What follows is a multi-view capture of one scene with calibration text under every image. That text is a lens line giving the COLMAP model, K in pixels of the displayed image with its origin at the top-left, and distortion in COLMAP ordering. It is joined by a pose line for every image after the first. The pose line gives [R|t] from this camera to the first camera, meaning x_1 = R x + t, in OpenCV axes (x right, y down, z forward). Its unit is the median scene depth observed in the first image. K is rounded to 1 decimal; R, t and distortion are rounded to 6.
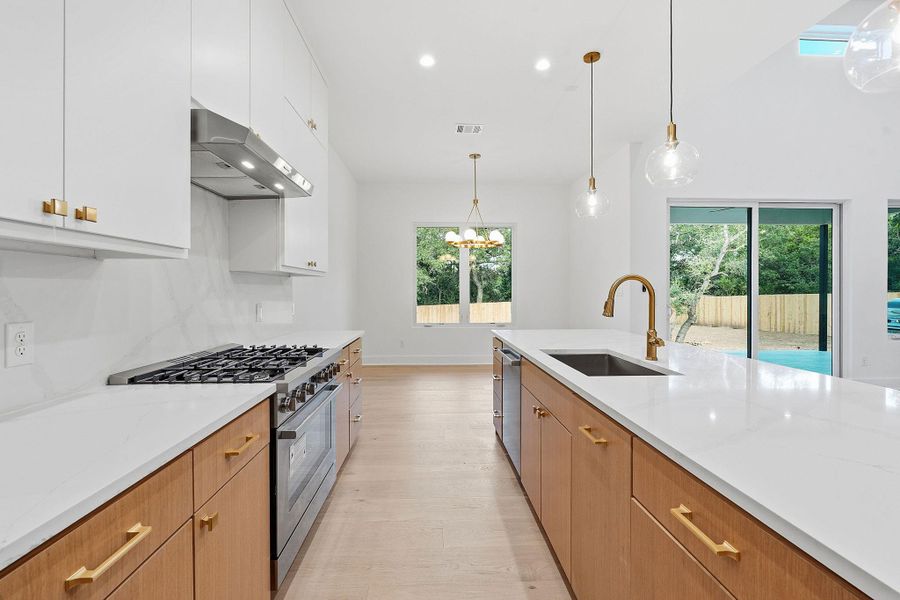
lens RADIAL K [[406.0, 0, 449.0], [0, 406.0, 291.8], [0, 0, 1]] dist [-0.009642, 0.000551]
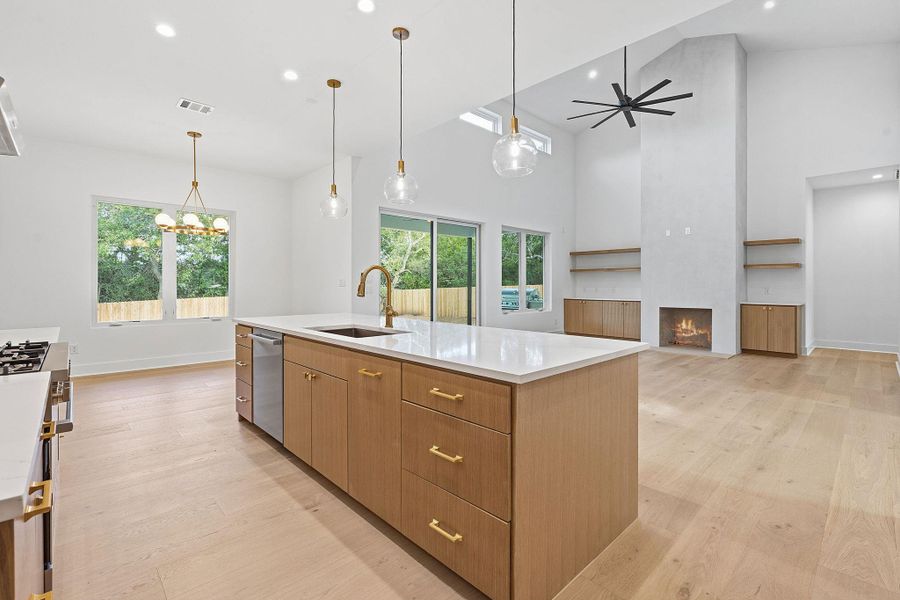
lens RADIAL K [[406.0, 0, 454.5], [0, 406.0, 285.6], [0, 0, 1]] dist [-0.009642, 0.000551]
pose [[0.752334, -0.000202, 0.658781, -0.101785], [0.002582, 0.999993, -0.002642, 0.011947], [-0.658776, 0.003689, 0.752330, -0.080229]]
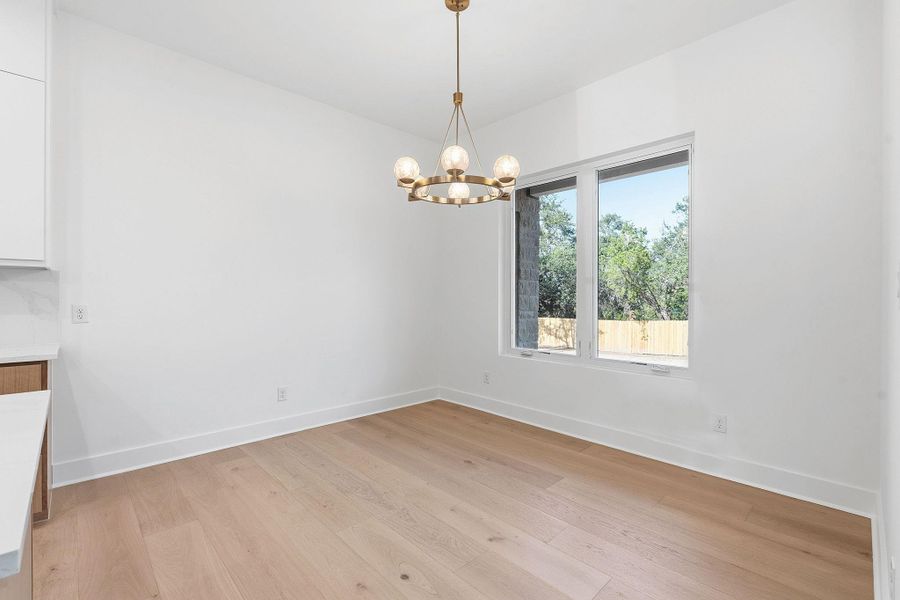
lens RADIAL K [[397.9, 0, 450.9], [0, 397.9, 299.0], [0, 0, 1]] dist [-0.008859, 0.000871]
pose [[0.658831, 0.006265, -0.752265, 0.423874], [-0.009111, 0.999958, 0.000349, 0.006465], [0.752236, 0.006624, 0.658860, 0.743125]]
